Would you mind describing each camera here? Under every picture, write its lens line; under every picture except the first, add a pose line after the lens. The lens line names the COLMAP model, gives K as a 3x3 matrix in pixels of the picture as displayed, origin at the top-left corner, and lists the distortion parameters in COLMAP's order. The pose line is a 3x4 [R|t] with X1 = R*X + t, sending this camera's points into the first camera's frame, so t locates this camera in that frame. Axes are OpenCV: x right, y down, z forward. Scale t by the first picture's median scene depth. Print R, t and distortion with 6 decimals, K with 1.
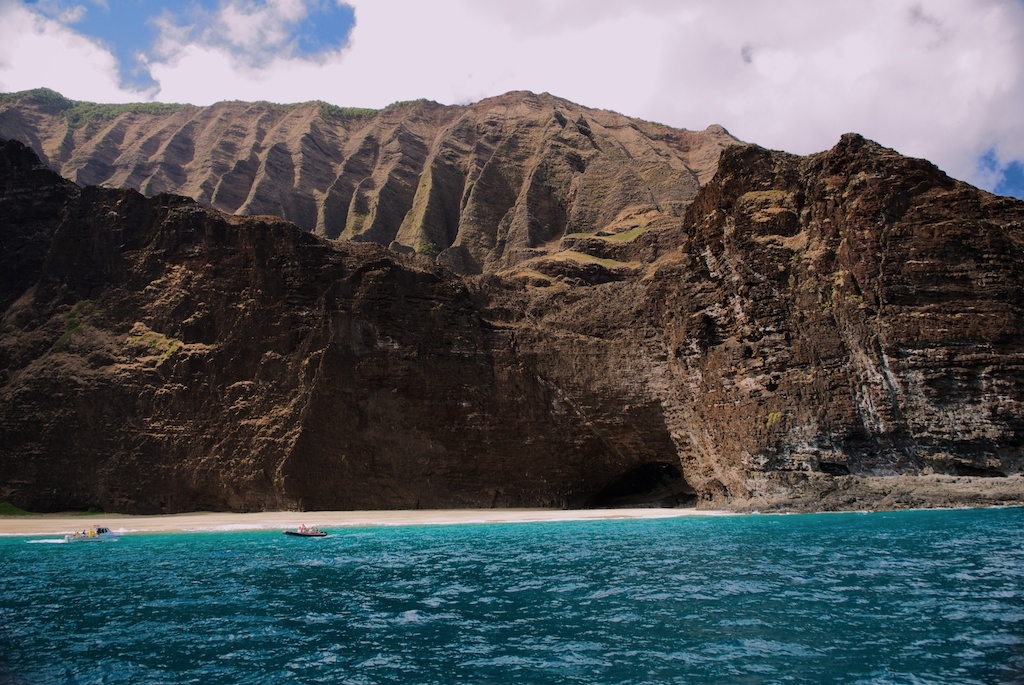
lens RADIAL K [[767.2, 0, 509.3], [0, 767.2, 340.3], [0, 0, 1]] dist [-0.027070, -0.029181]
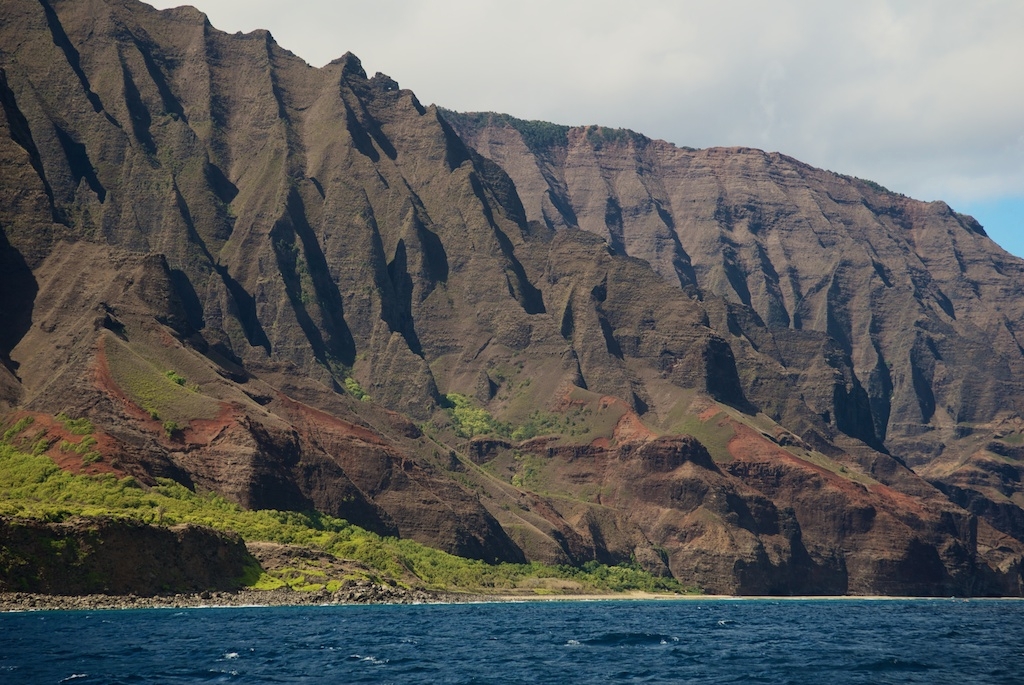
lens RADIAL K [[2231.9, 0, 514.0], [0, 2231.9, 344.7], [0, 0, 1]] dist [0.240421, 0.000000]
pose [[0.948155, 0.055728, 0.312883, -2.707052], [-0.086267, 0.992672, 0.084615, -0.738381], [-0.305875, -0.107220, 0.946015, -3.699991]]
